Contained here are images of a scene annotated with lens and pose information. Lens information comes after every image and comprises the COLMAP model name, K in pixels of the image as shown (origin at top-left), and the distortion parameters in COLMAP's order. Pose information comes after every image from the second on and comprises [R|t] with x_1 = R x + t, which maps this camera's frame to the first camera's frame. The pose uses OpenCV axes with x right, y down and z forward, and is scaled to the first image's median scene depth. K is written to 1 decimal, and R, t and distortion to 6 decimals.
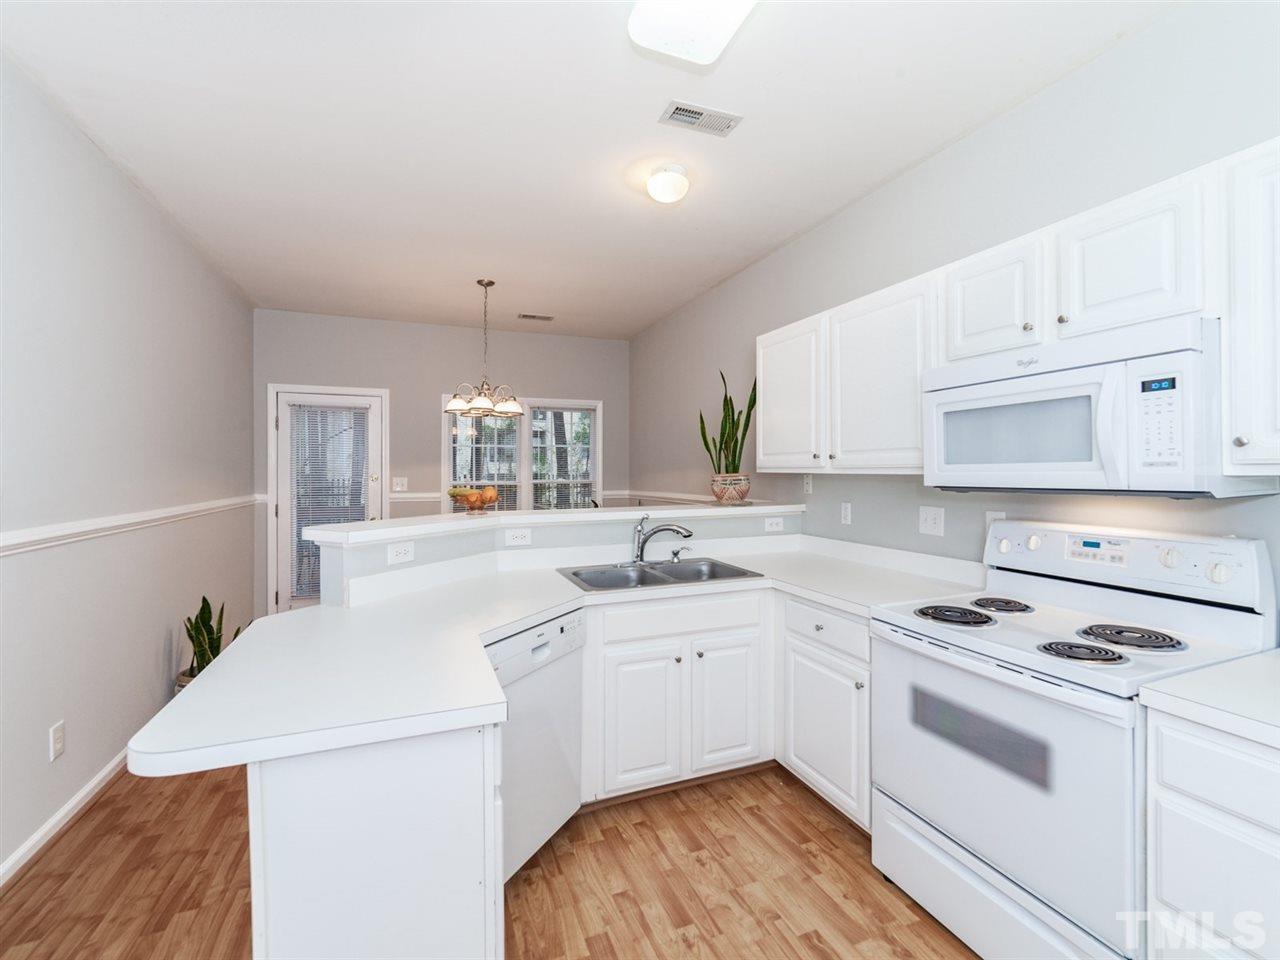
lens RADIAL K [[569.8, 0, 640.0], [0, 569.8, 480.0], [0, 0, 1]] dist [0.036315, 0.000218]
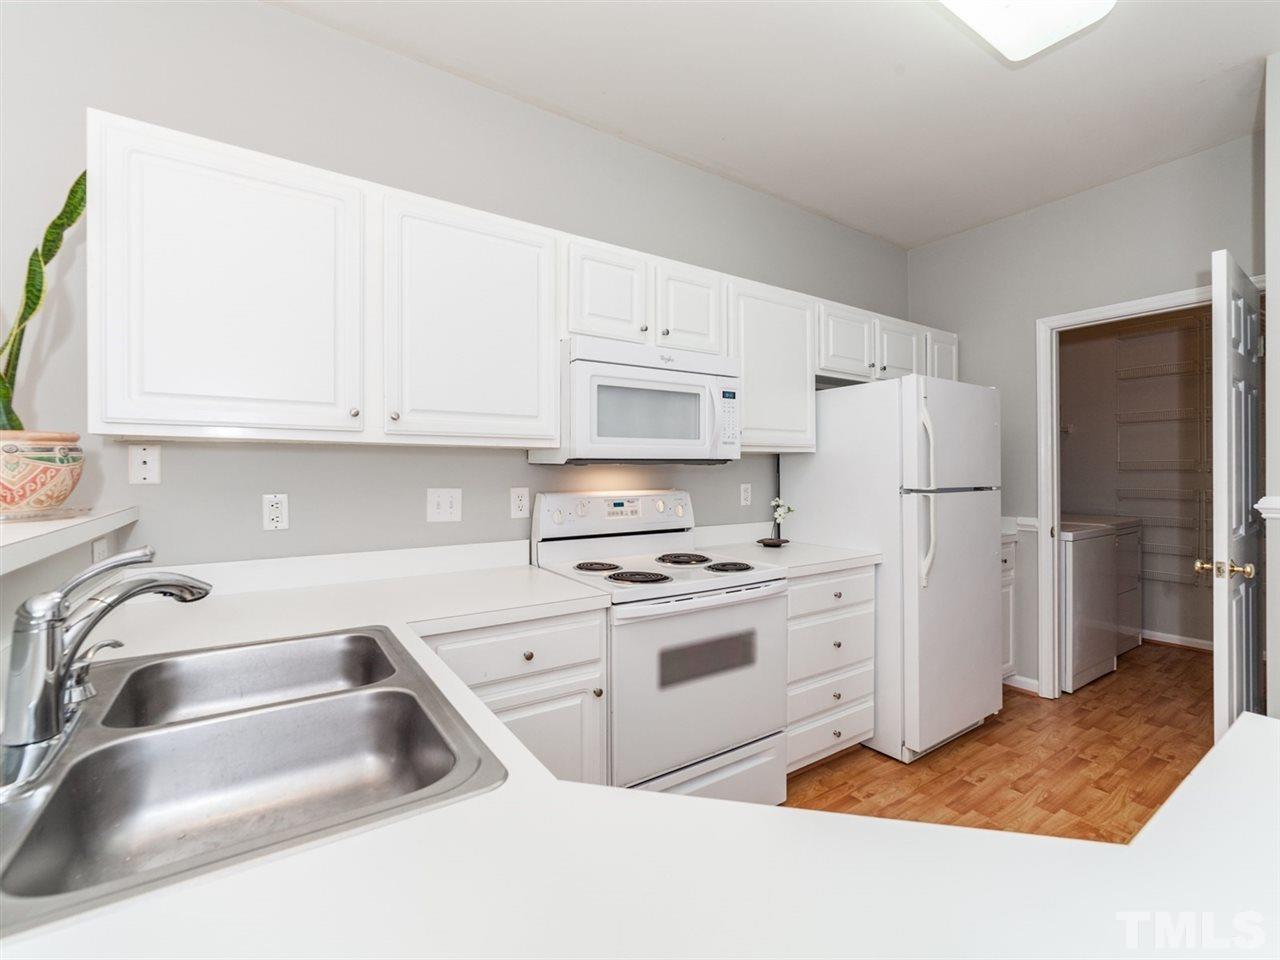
lens RADIAL K [[569.8, 0, 640.0], [0, 569.8, 480.0], [0, 0, 1]] dist [0.036315, 0.000218]
pose [[-0.207189, -0.002732, 0.978297, -0.498509], [0.020912, 0.999755, 0.007221, 0.047094], [-0.978077, 0.021954, -0.207082, 1.228053]]
